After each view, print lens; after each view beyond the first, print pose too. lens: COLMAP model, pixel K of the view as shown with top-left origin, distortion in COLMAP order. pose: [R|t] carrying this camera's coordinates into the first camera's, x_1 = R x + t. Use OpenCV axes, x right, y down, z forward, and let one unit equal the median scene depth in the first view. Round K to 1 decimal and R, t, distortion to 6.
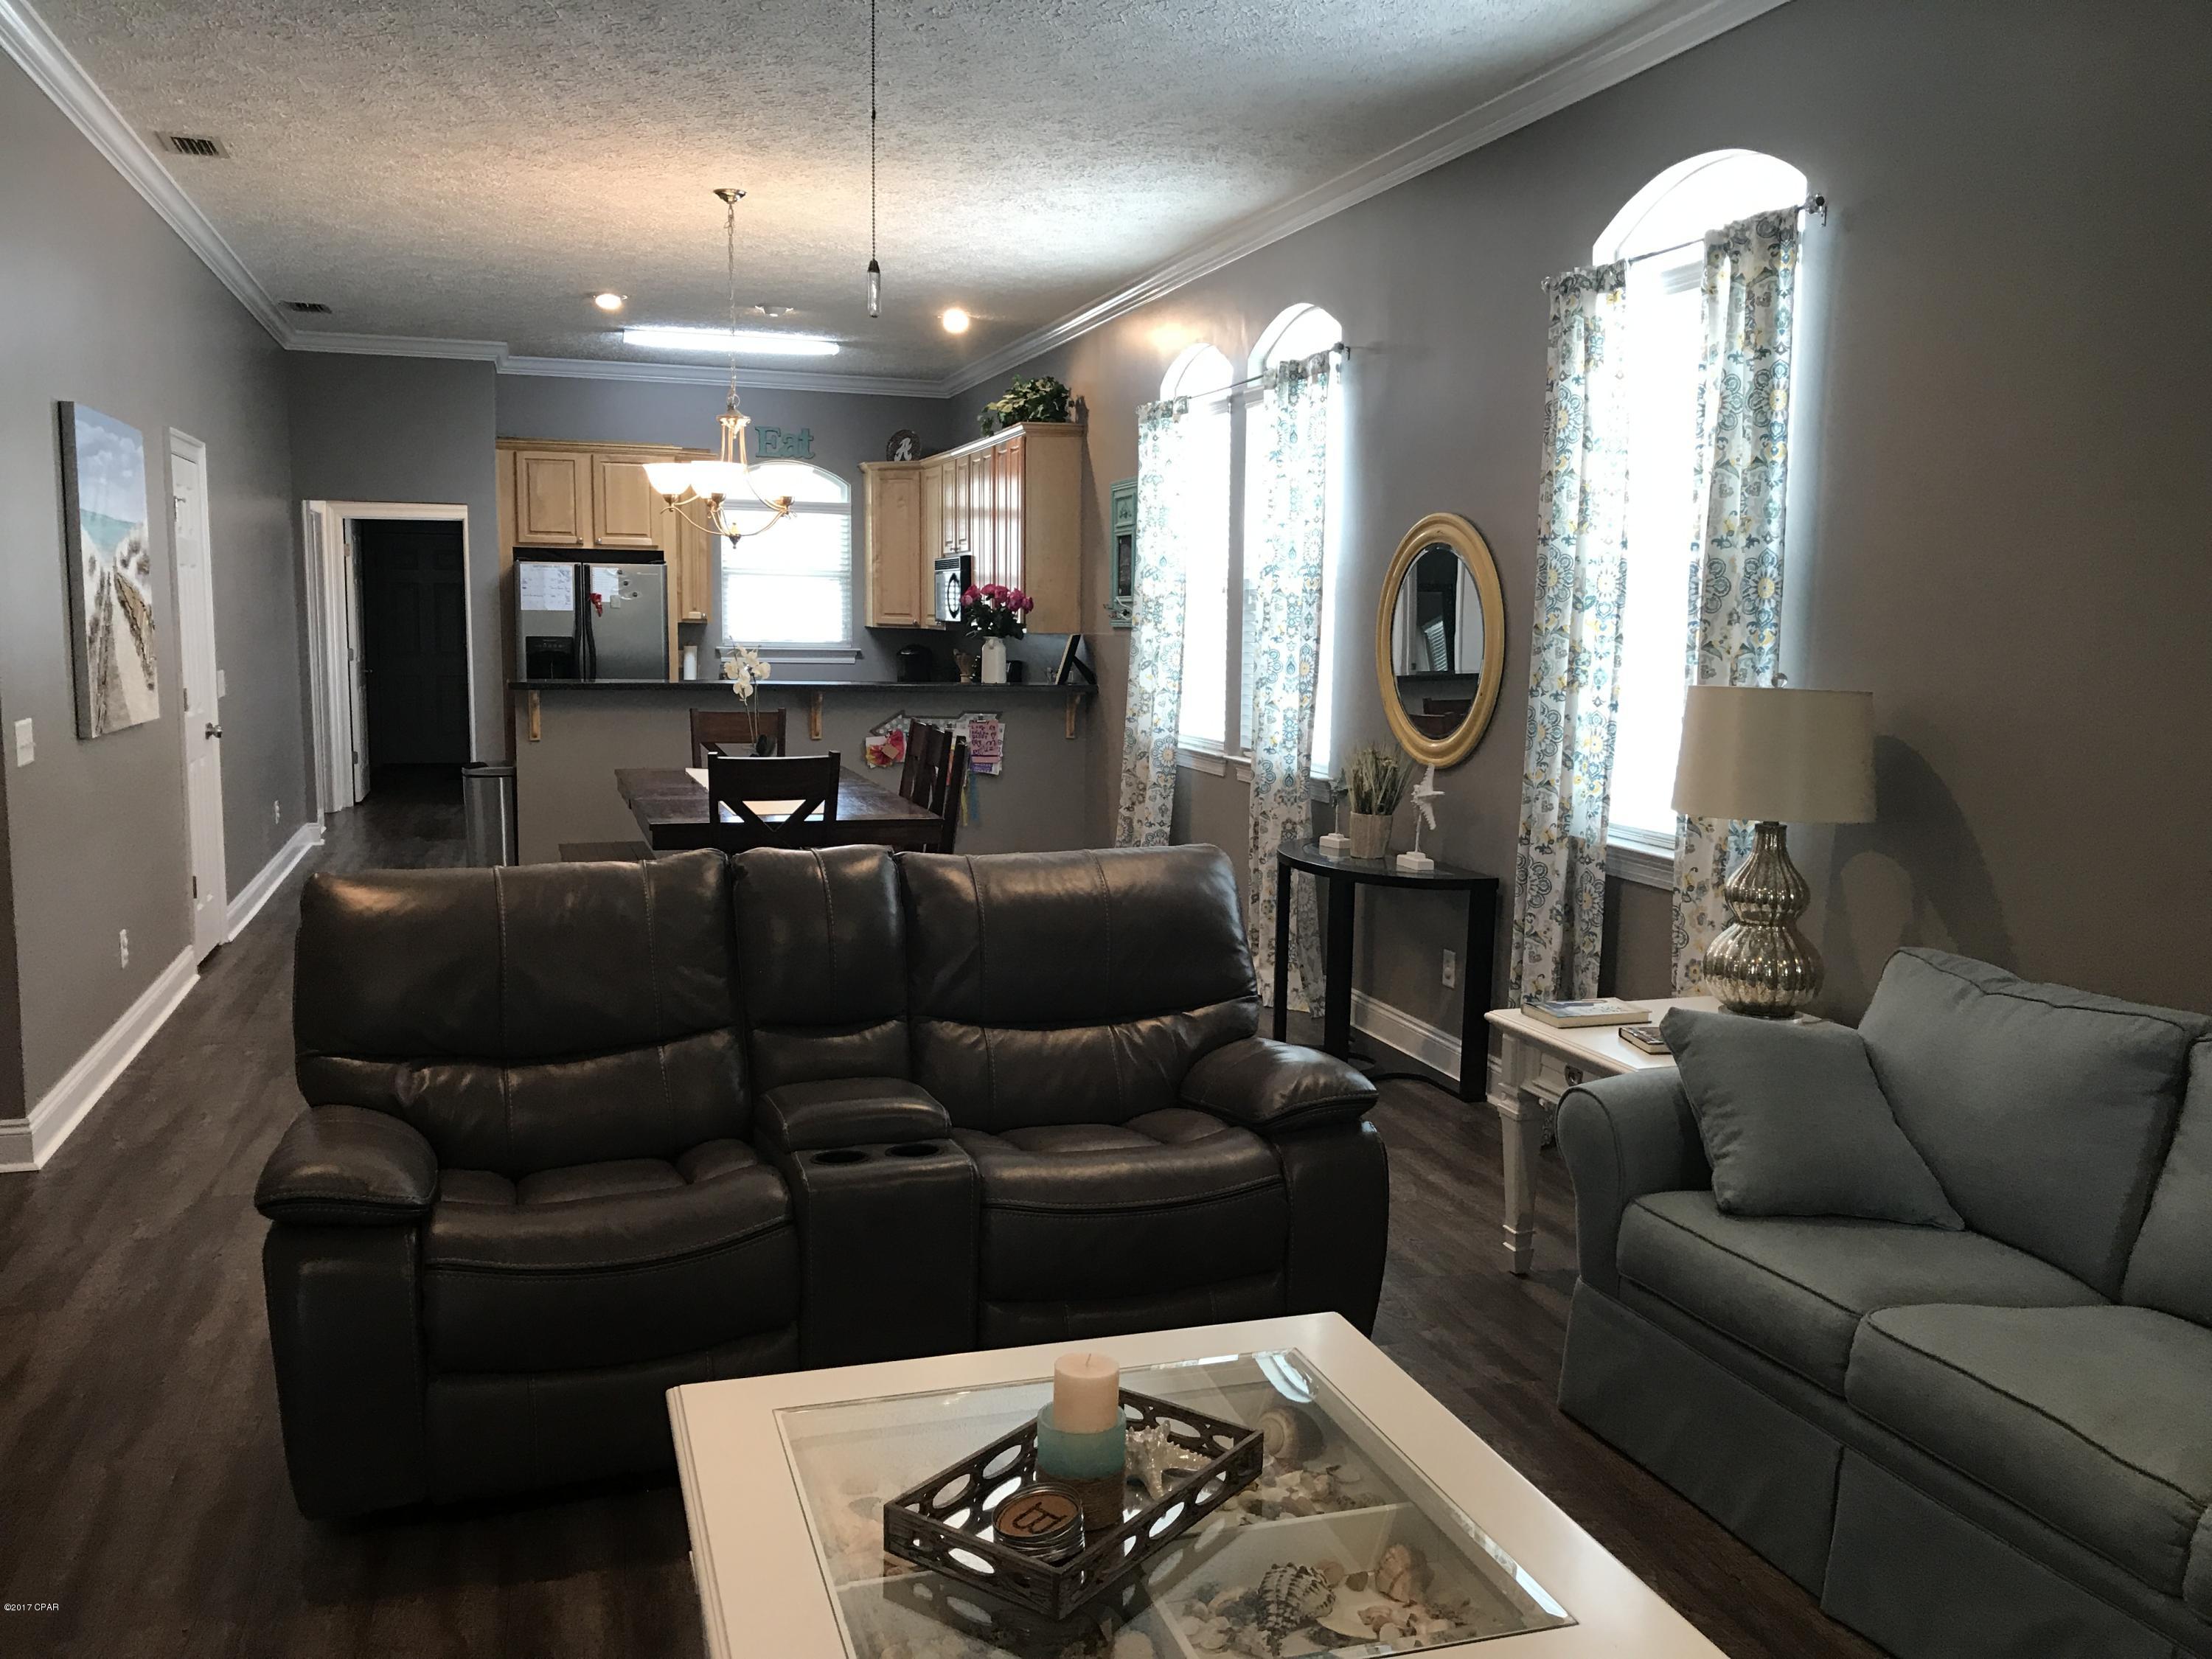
lens RADIAL K [[1806.9, 0, 1186.1], [0, 1806.9, 821.8], [0, 0, 1]] dist [0.027533, -0.035418]
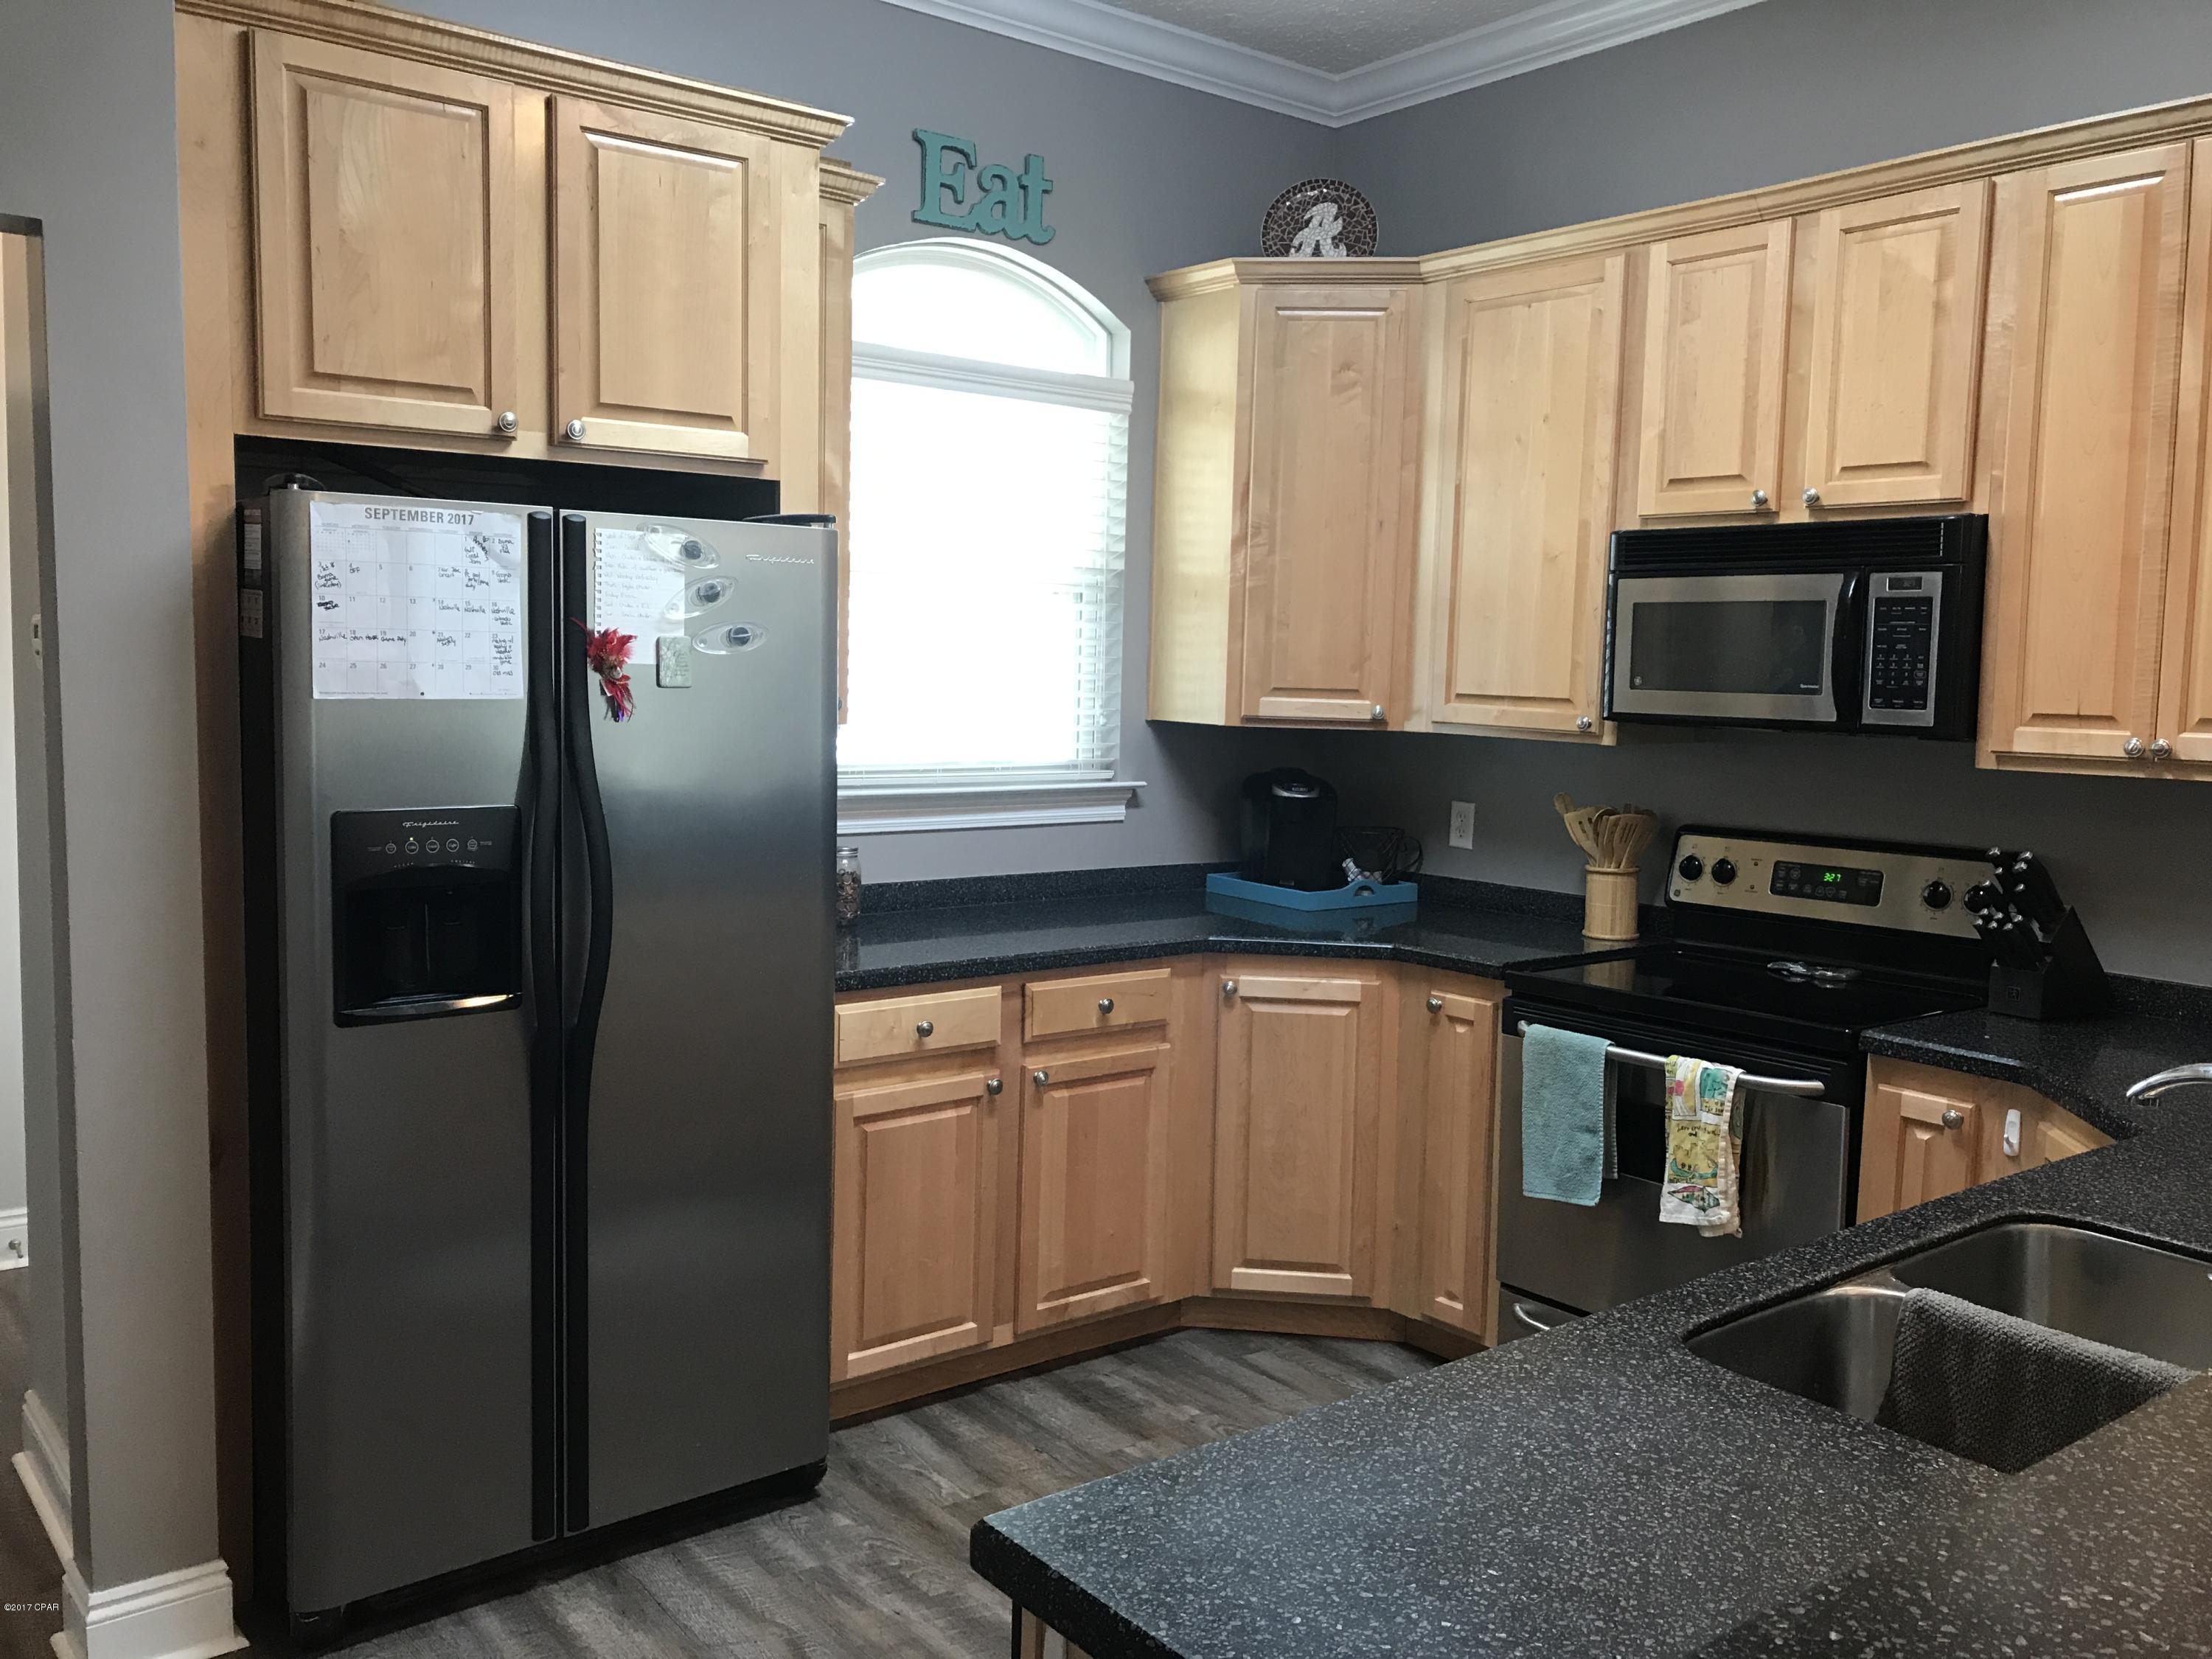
lens RADIAL K [[1806.9, 0, 1096.3], [0, 1806.9, 795.9], [0, 0, 1]] dist [0.027533, -0.035418]
pose [[0.951150, -0.019983, 0.308081, -0.340617], [0.028073, 0.999367, -0.021850, -0.095983], [-0.307450, 0.029431, 0.951109, 0.742535]]
